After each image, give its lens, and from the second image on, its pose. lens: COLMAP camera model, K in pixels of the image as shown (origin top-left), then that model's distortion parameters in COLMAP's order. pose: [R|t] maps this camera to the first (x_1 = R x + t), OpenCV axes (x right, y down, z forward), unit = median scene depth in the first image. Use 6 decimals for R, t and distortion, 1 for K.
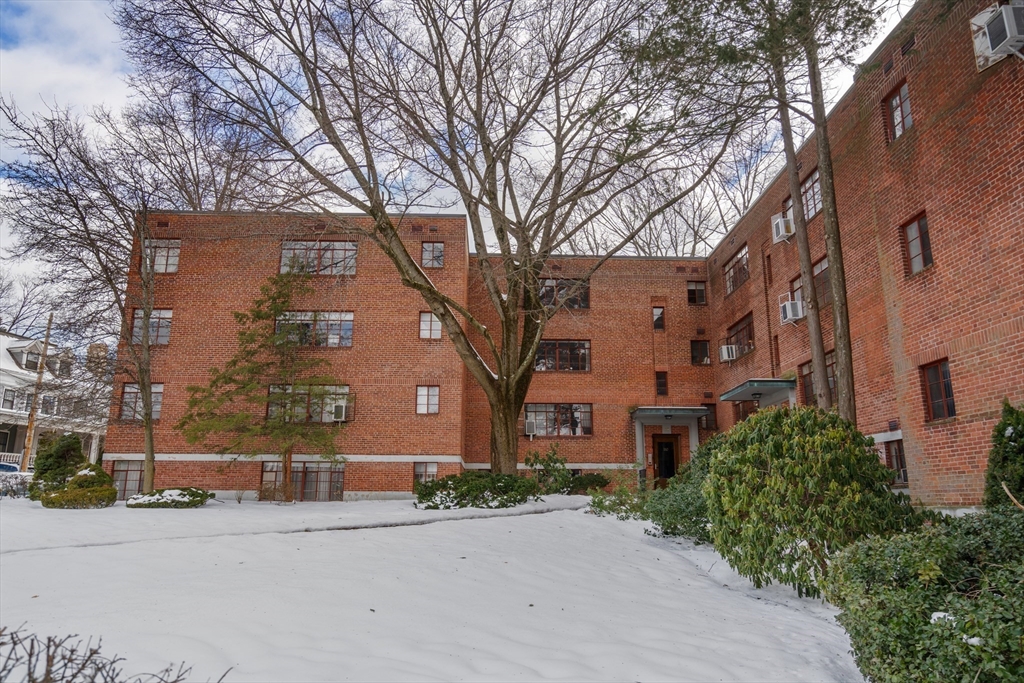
lens RADIAL K [[697.6, 0, 507.9], [0, 697.6, 337.5], [0, 0, 1]] dist [0.006249, 0.000477]
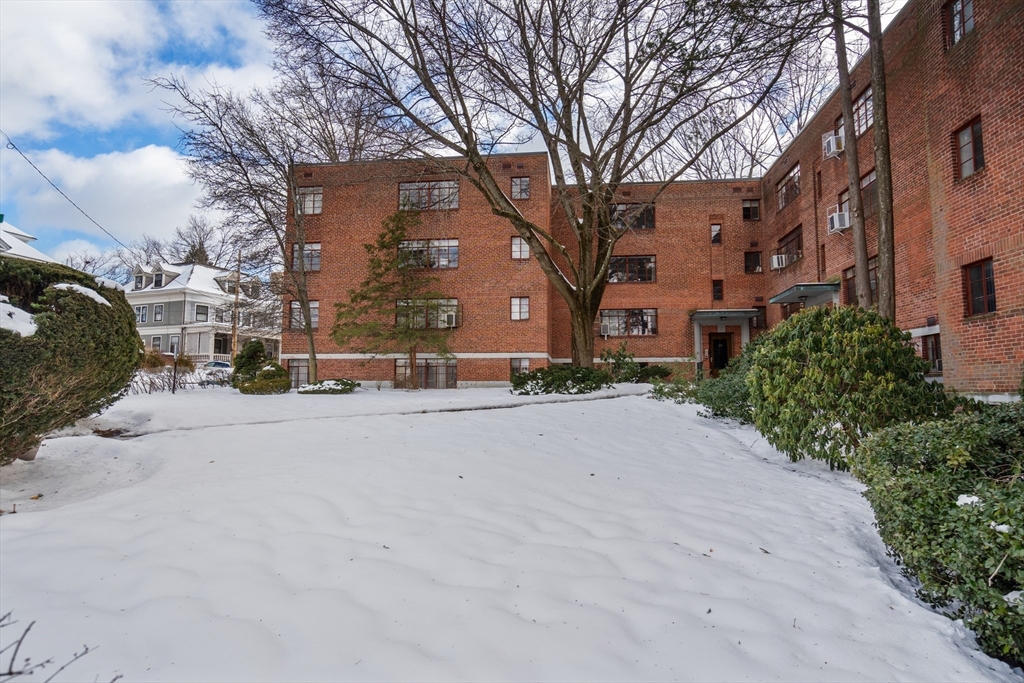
lens RADIAL K [[556.5, 0, 510.1], [0, 556.5, 339.0], [0, 0, 1]] dist [0.001012, 0.002768]
pose [[0.989030, -0.015564, -0.146890, 0.012808], [0.036464, 0.989383, 0.140681, 0.003219], [0.143141, -0.144494, 0.979098, 0.022784]]
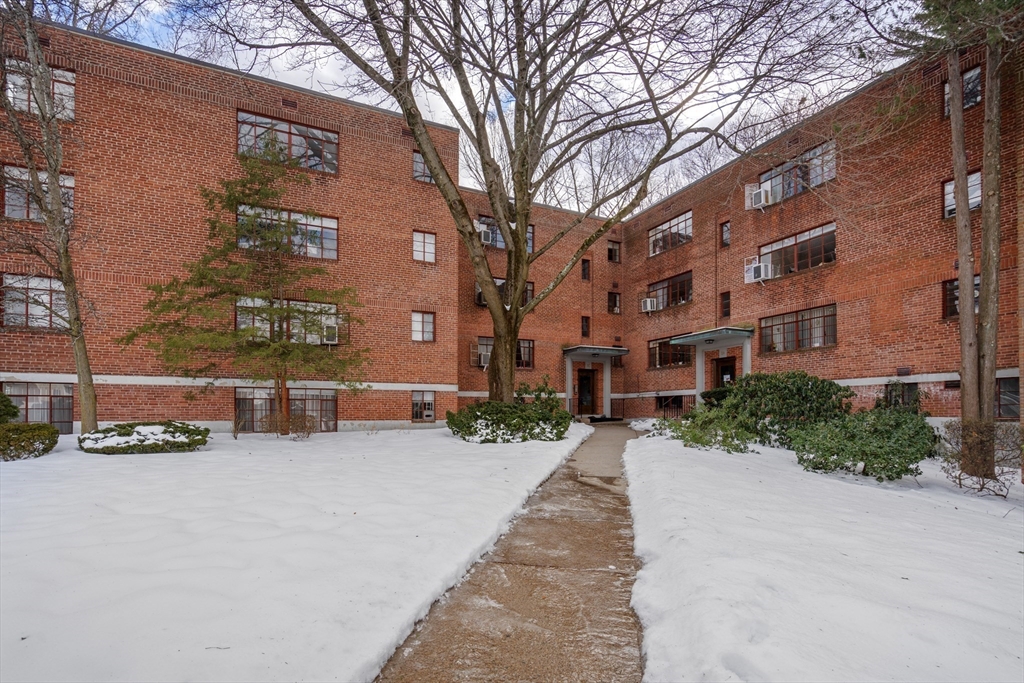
lens RADIAL K [[497.4, 0, 512.8], [0, 497.4, 408.7], [0, 0, 1]] dist [-0.001117, 0.000025]
pose [[0.909571, -0.000612, 0.415548, -0.298635], [-0.092184, 0.974786, 0.203212, 0.050730], [-0.405194, -0.223143, 0.886580, 0.330479]]
